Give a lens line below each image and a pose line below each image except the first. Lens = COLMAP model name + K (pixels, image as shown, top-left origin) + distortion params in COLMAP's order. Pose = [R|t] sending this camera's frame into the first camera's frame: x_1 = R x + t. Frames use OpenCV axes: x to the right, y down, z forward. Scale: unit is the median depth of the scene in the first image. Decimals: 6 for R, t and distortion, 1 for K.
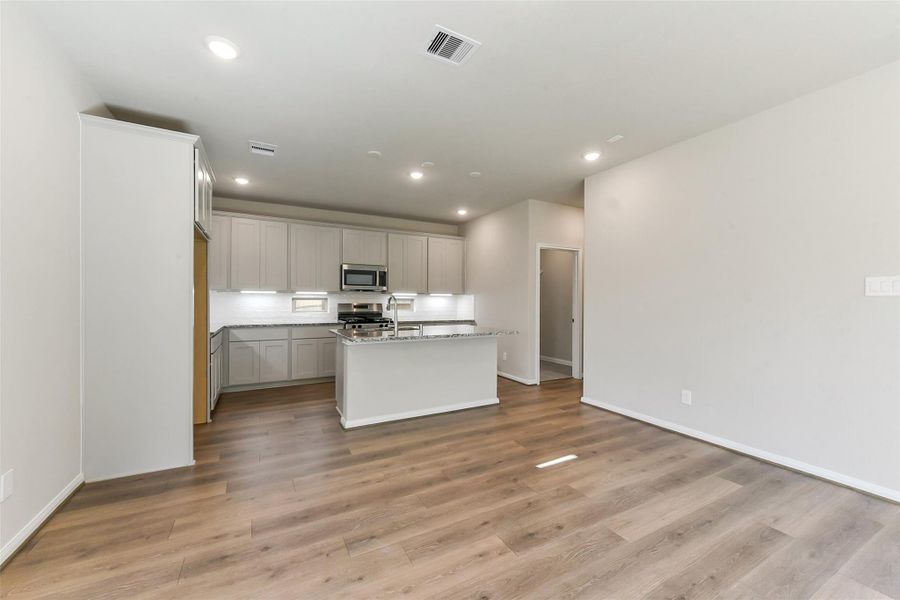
lens RADIAL K [[351.0, 0, 448.2], [0, 351.0, 302.3], [0, 0, 1]] dist [0.003381, -0.000127]
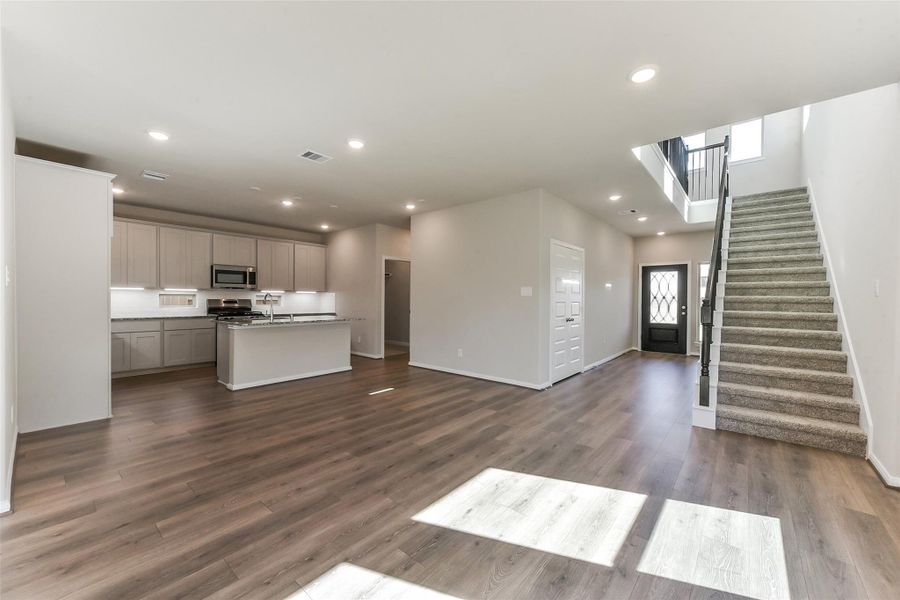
lens RADIAL K [[351.0, 0, 448.2], [0, 351.0, 302.3], [0, 0, 1]] dist [0.003381, -0.000127]
pose [[0.931545, -0.001136, 0.363624, -0.005932], [-0.001997, 0.999964, 0.008238, 0.002724], [-0.363620, -0.008400, 0.931510, -0.367716]]
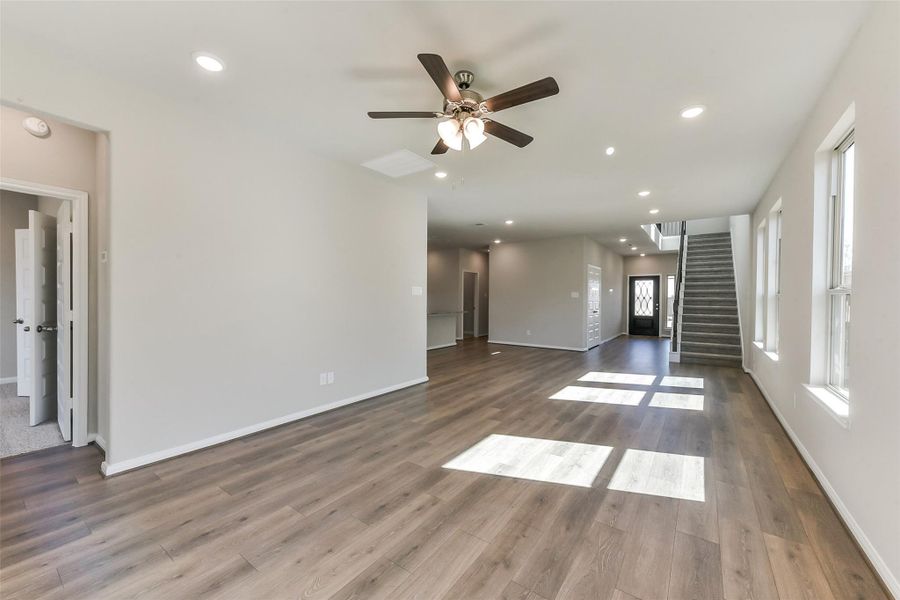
lens RADIAL K [[351.0, 0, 448.2], [0, 351.0, 302.3], [0, 0, 1]] dist [0.003381, -0.000127]
pose [[0.900095, -0.002335, 0.435688, -0.687883], [-0.001644, 0.999960, 0.008756, 0.002023], [-0.435691, -0.008597, 0.900055, -0.763002]]
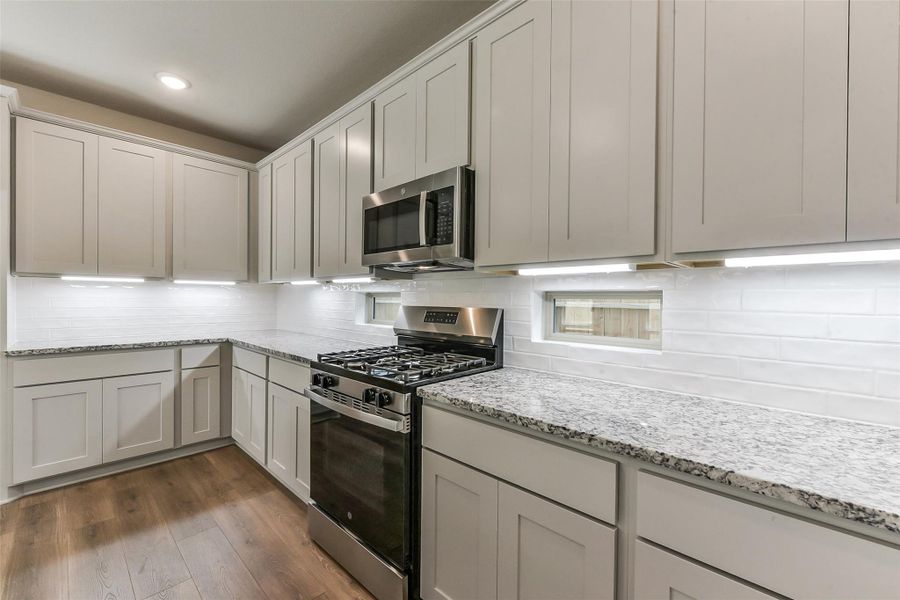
lens RADIAL K [[371.7, 0, 450.0], [0, 371.7, 300.0], [0, 0, 1]] dist [0.000156, -0.000320]
pose [[0.310619, 0.004588, -0.950523, 0.091582], [-0.014050, 0.999901, 0.000235, -0.005096], [0.950431, 0.013282, 0.310653, 1.033420]]
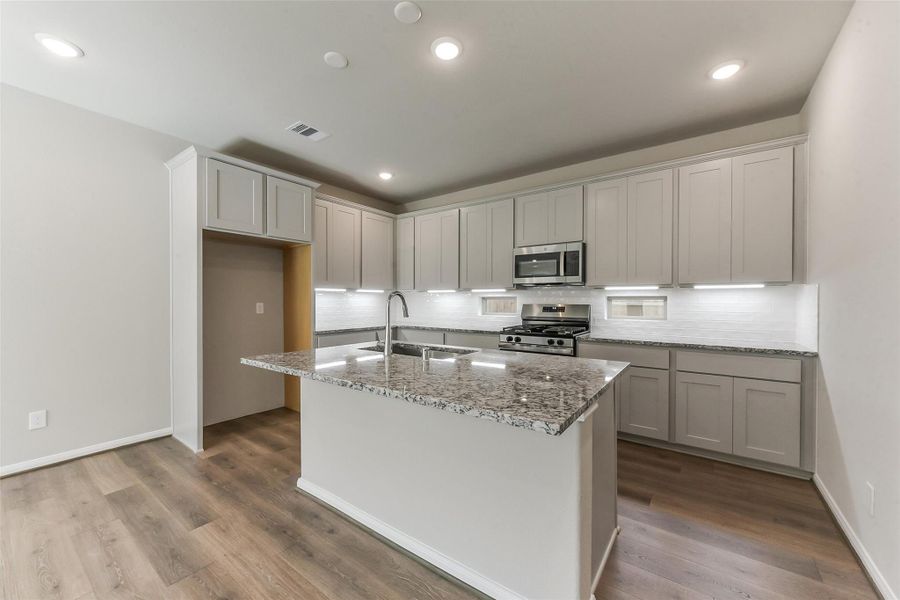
lens RADIAL K [[351.0, 0, 448.2], [0, 351.0, 302.3], [0, 0, 1]] dist [0.003381, -0.000127]
pose [[0.437259, 0.004345, -0.899325, 0.289470], [-0.005443, 0.999983, 0.002185, -0.001953], [0.899319, 0.003940, 0.437275, 0.617000]]
